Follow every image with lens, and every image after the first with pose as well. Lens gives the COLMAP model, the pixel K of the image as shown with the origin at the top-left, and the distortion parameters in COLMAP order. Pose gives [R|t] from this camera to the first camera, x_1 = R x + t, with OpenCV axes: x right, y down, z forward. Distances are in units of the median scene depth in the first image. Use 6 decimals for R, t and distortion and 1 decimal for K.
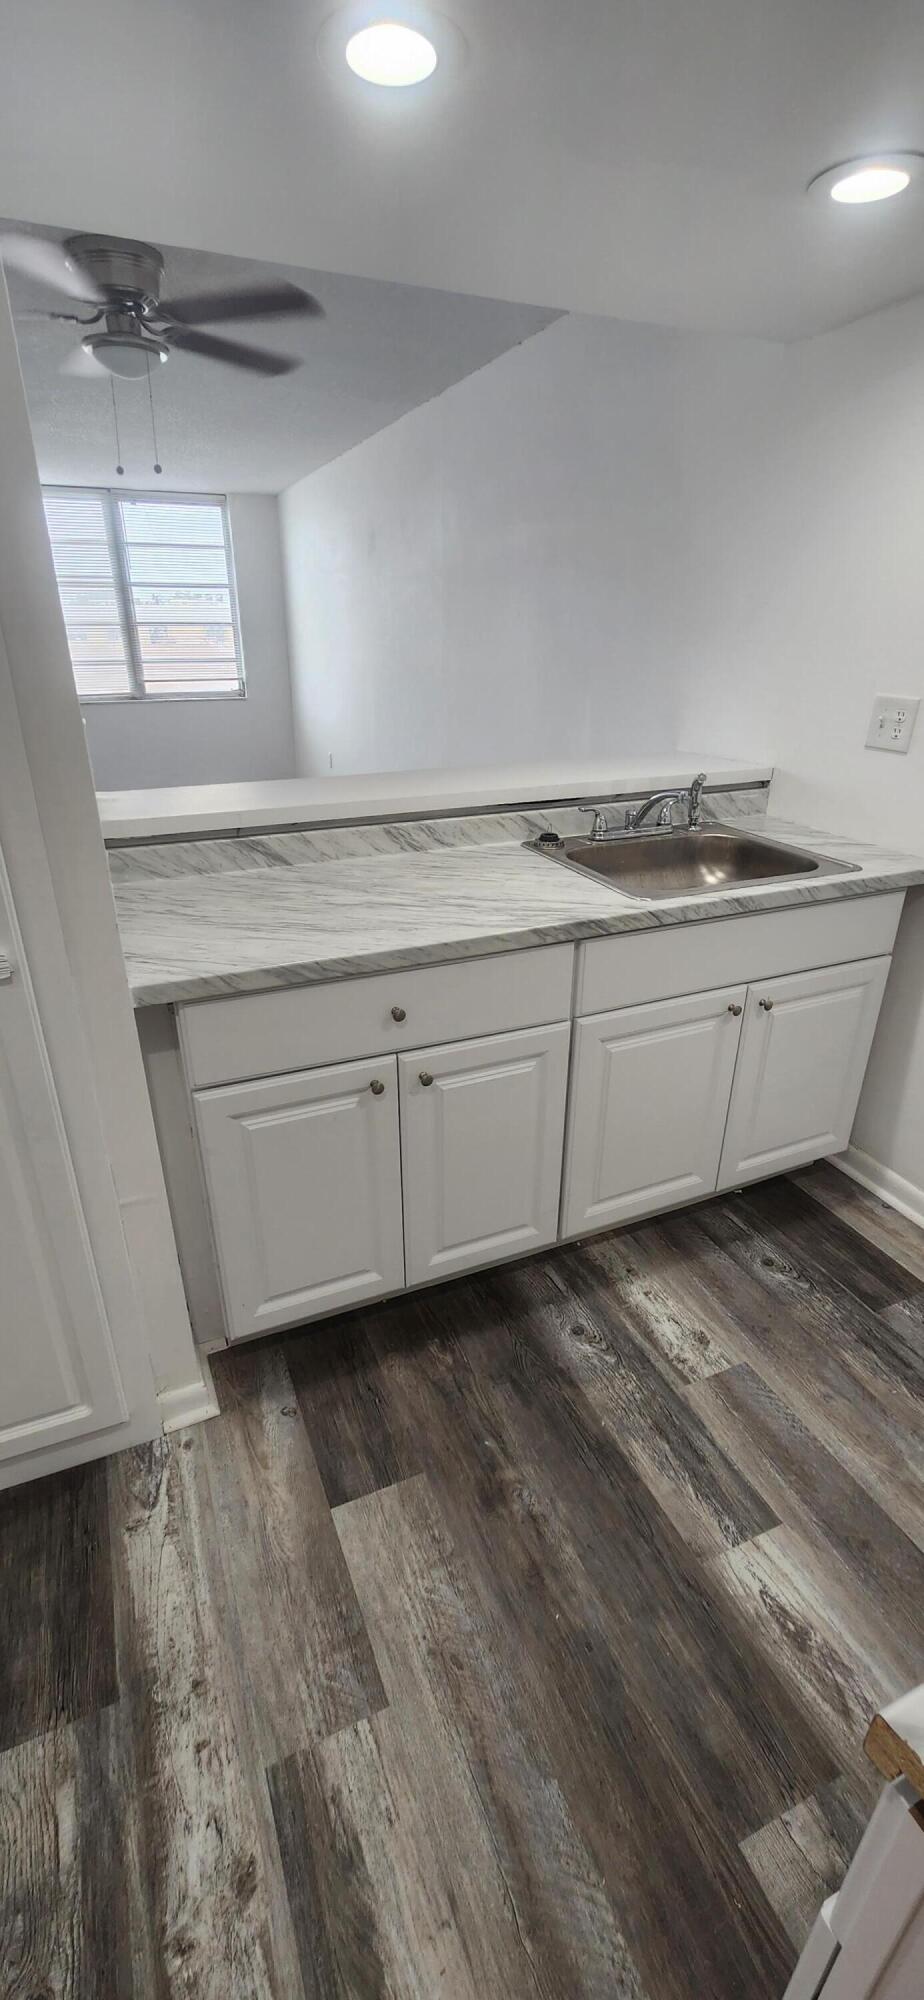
lens RADIAL K [[820.0, 0, 453.3], [0, 820.0, 995.1], [0, 0, 1]] dist [-0.001218, -0.001292]
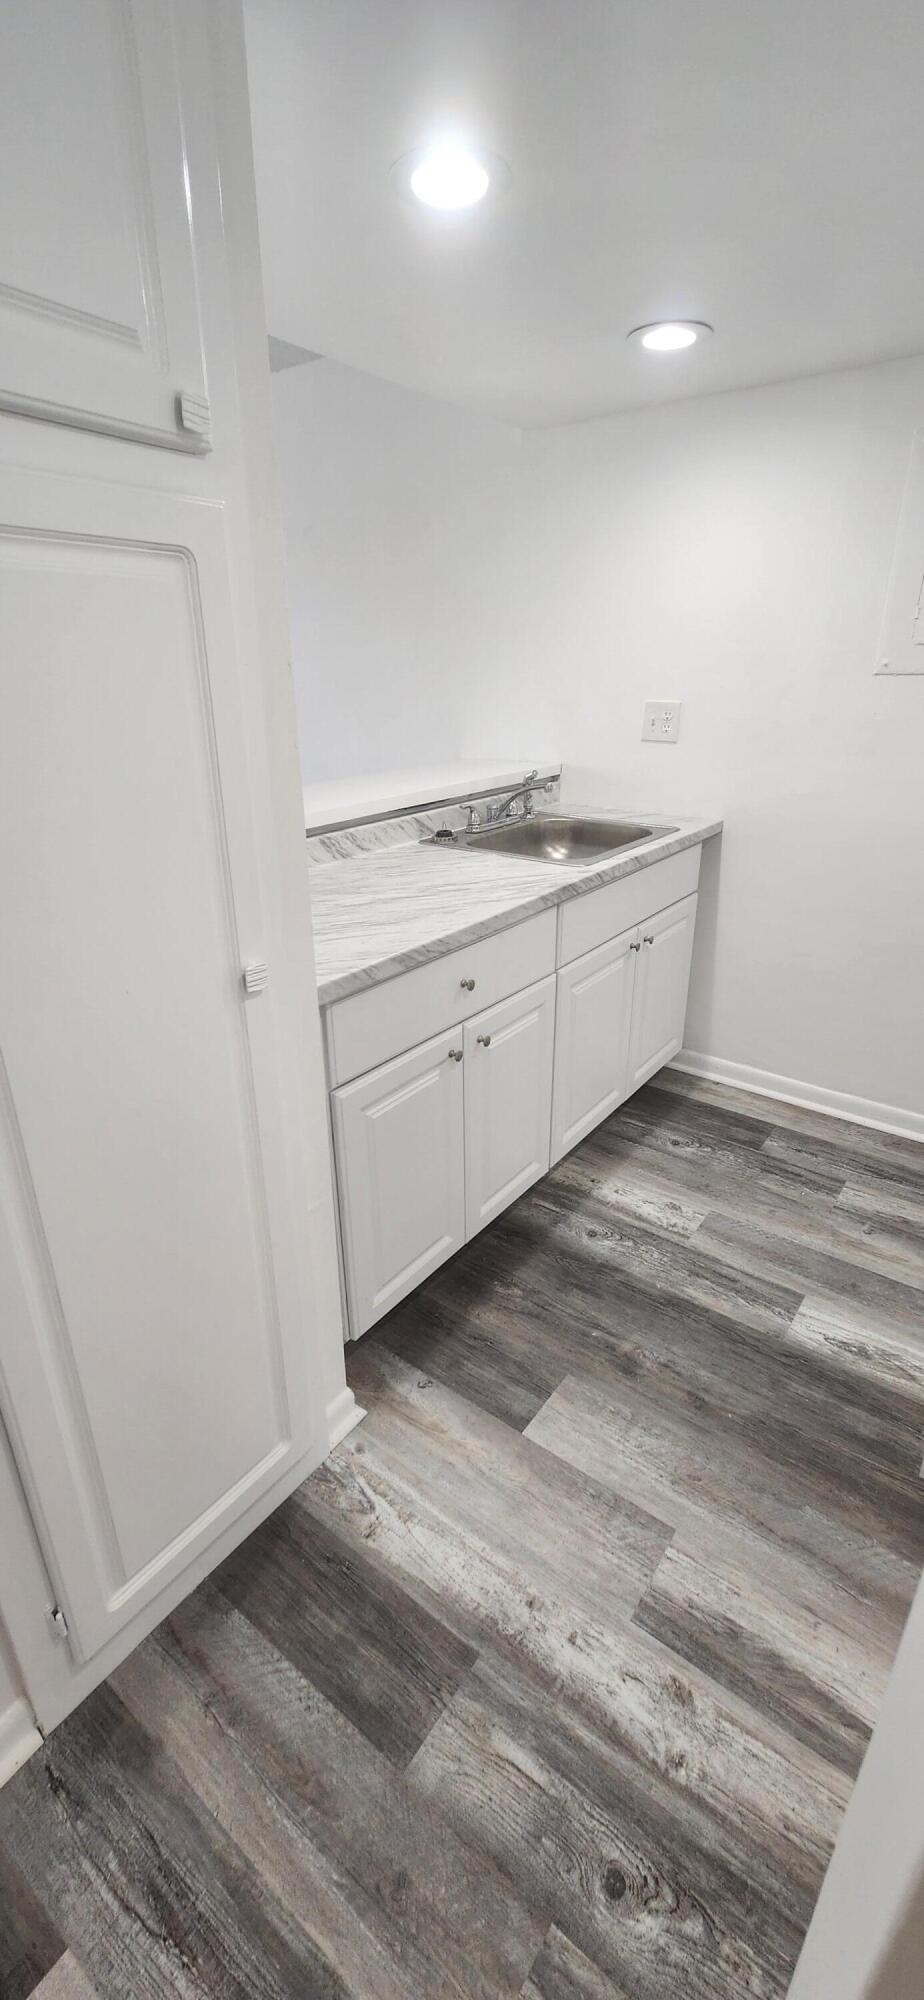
lens RADIAL K [[810.6, 0, 451.8], [0, 810.6, 996.8], [0, 0, 1]] dist [-0.003917, 0.000288]
pose [[0.870668, -0.195106, 0.451521, -0.545083], [0.210692, 0.977420, 0.016074, 0.015149], [-0.444462, 0.081136, 0.892115, 0.021700]]
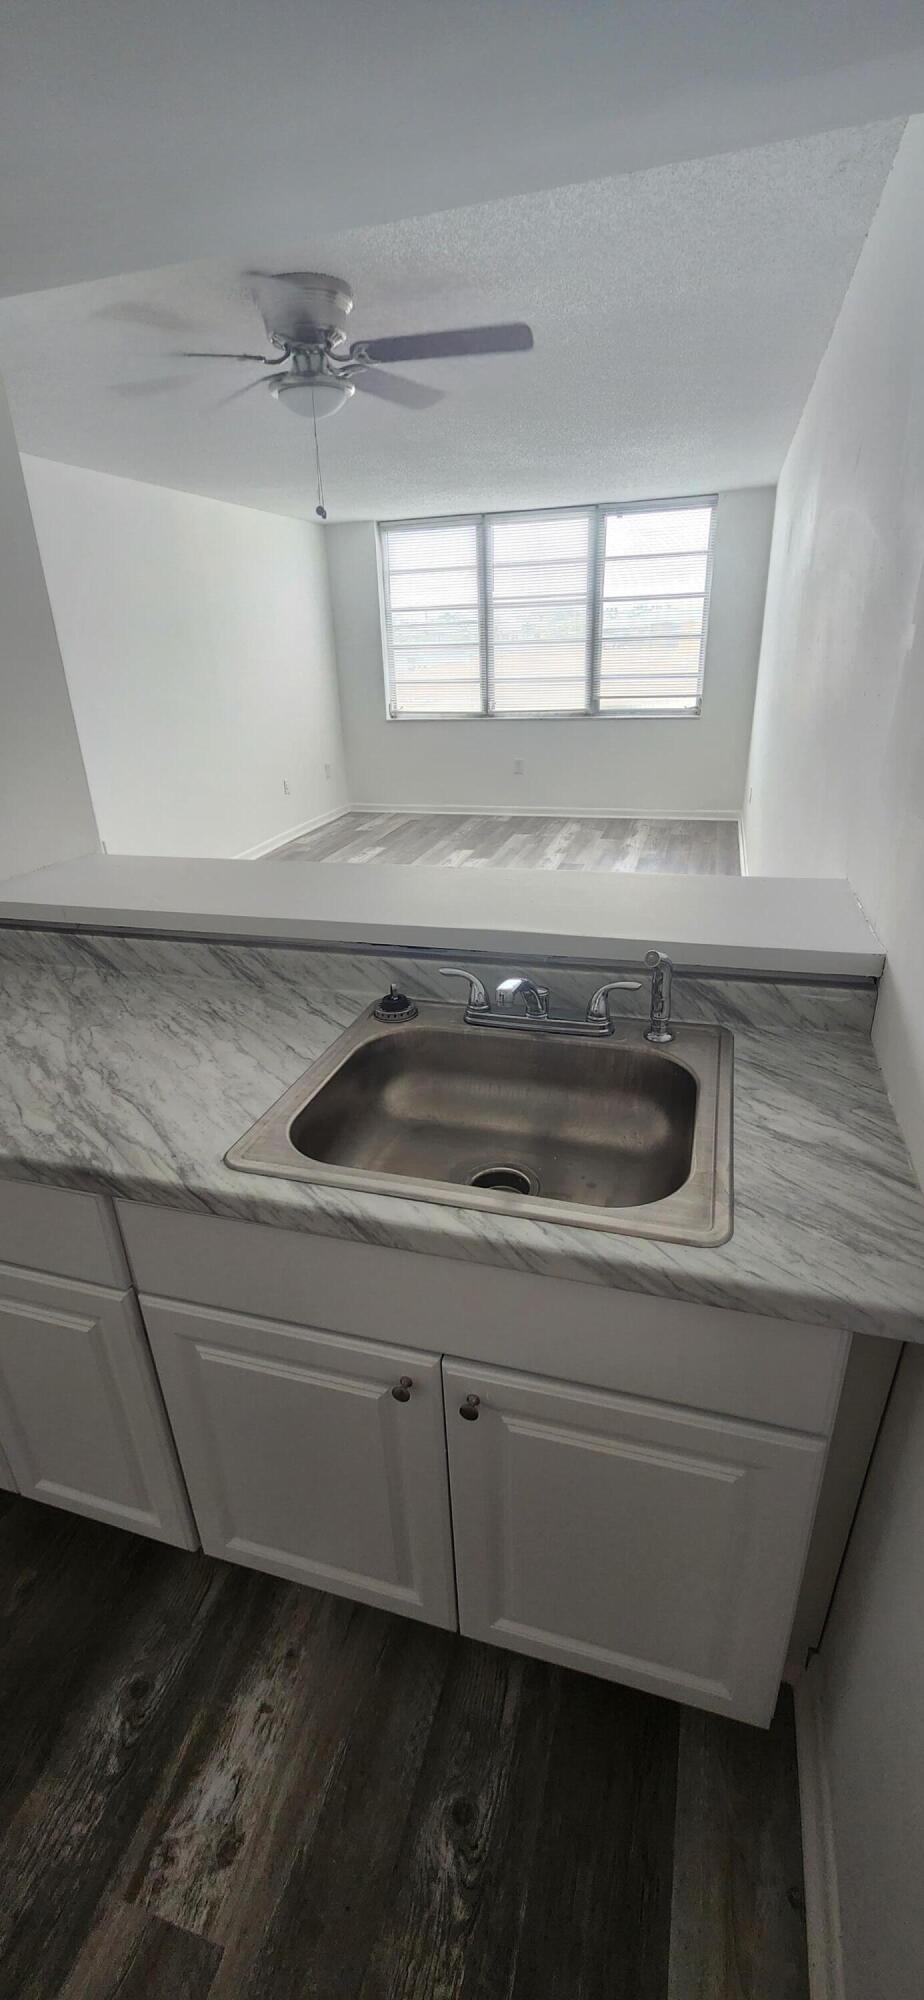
lens RADIAL K [[820.0, 0, 453.3], [0, 820.0, 995.1], [0, 0, 1]] dist [-0.001218, -0.001292]
pose [[0.762287, 0.231517, -0.604416, 0.737730], [-0.228702, 0.969944, 0.083091, -0.344580], [0.605487, 0.074892, 0.792324, 0.619578]]
